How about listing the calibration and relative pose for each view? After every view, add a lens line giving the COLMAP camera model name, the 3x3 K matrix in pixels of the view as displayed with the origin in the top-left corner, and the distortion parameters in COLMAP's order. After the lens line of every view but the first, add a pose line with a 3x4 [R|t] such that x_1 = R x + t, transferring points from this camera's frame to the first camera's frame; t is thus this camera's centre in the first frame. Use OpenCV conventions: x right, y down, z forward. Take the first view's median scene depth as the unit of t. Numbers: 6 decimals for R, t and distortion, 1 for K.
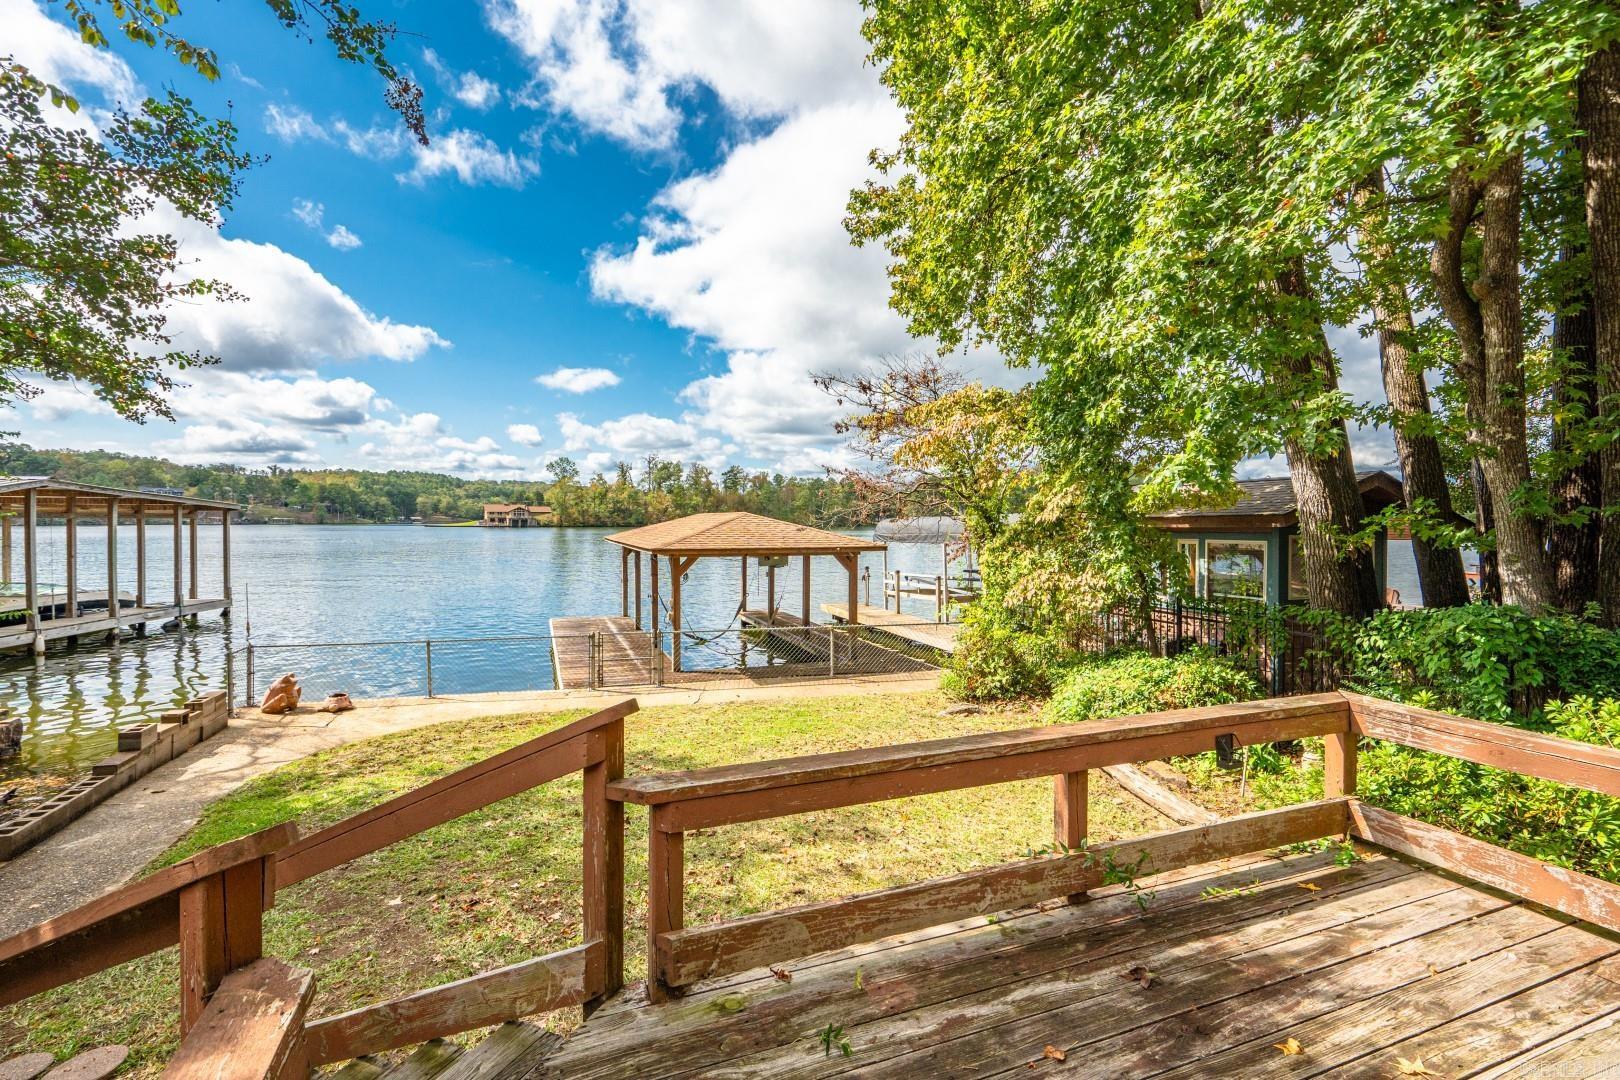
lens RADIAL K [[739.3, 0, 811.2], [0, 739.3, 534.1], [0, 0, 1]] dist [-0.003603, -0.000175]
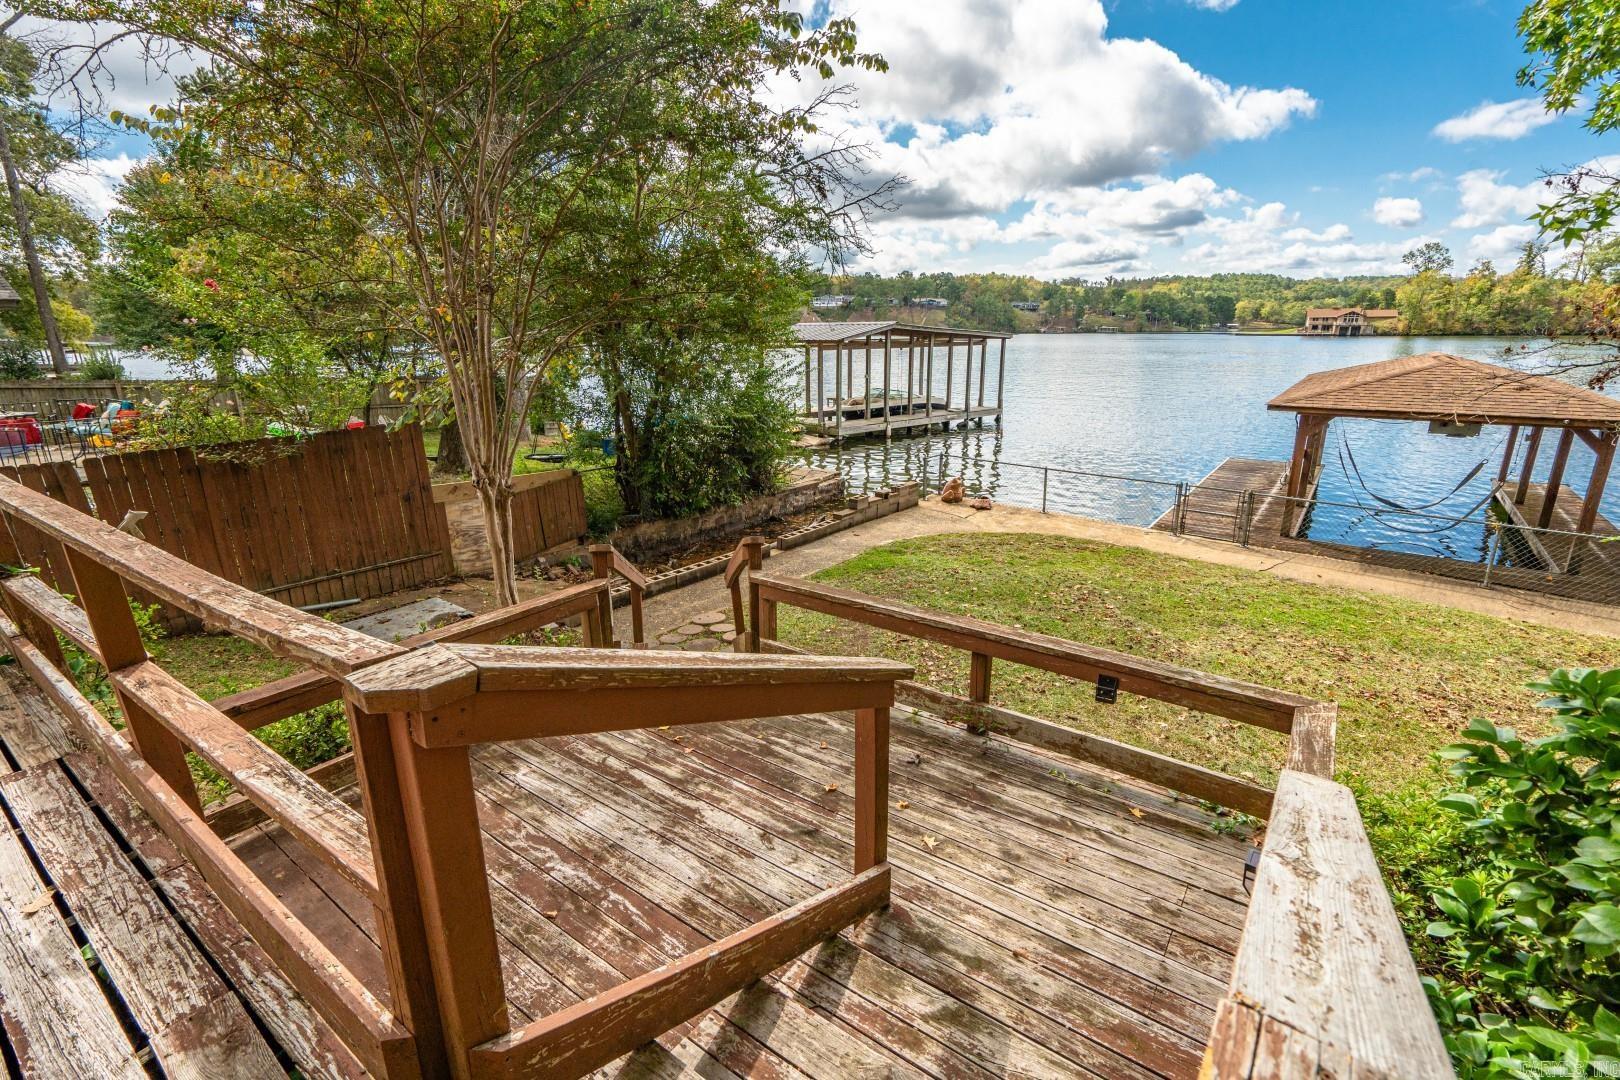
lens RADIAL K [[739.3, 0, 811.2], [0, 739.3, 534.1], [0, 0, 1]] dist [-0.003603, -0.000175]
pose [[0.541066, 0.219525, -0.811823, 0.142983], [-0.006863, 0.966450, 0.256764, -0.030579], [0.840952, -0.133355, 0.524420, -0.002890]]
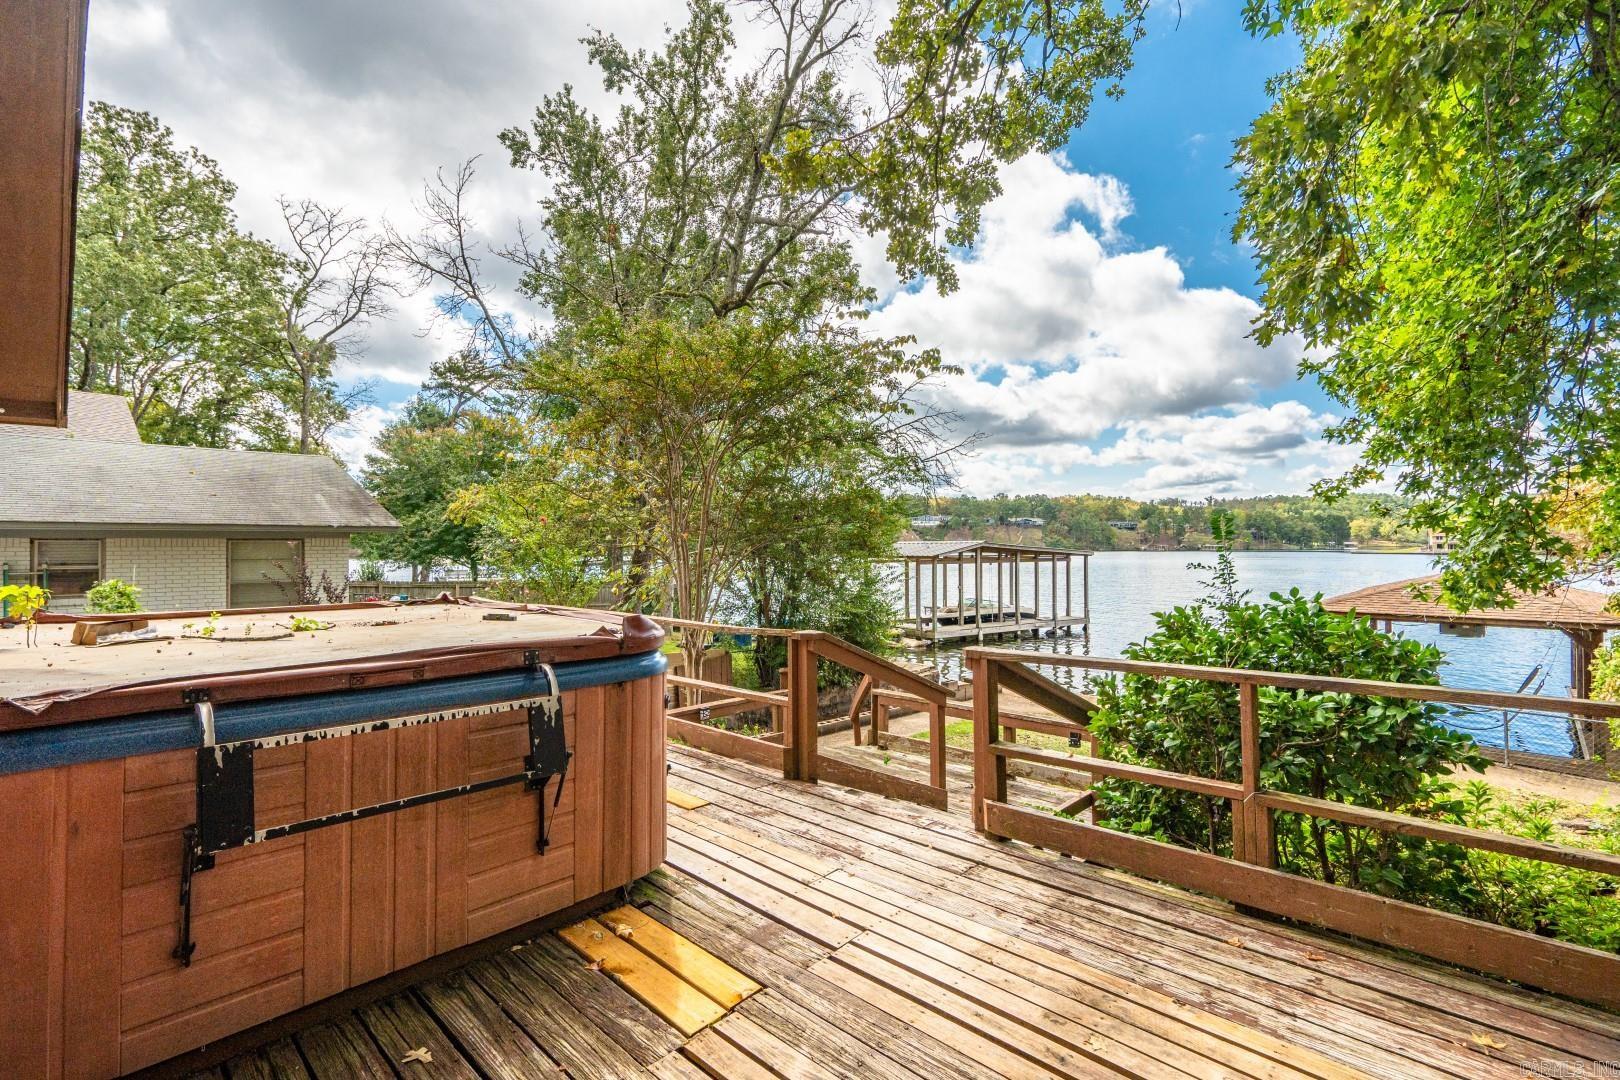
lens RADIAL K [[736.8, 0, 812.9], [0, 736.8, 530.8], [0, 0, 1]] dist [-0.001867, 0.000158]
pose [[0.427098, -0.022632, -0.903922, 0.260552], [-0.011689, 0.999465, -0.030547, -0.029464], [0.904130, 0.023613, 0.426605, -0.078935]]
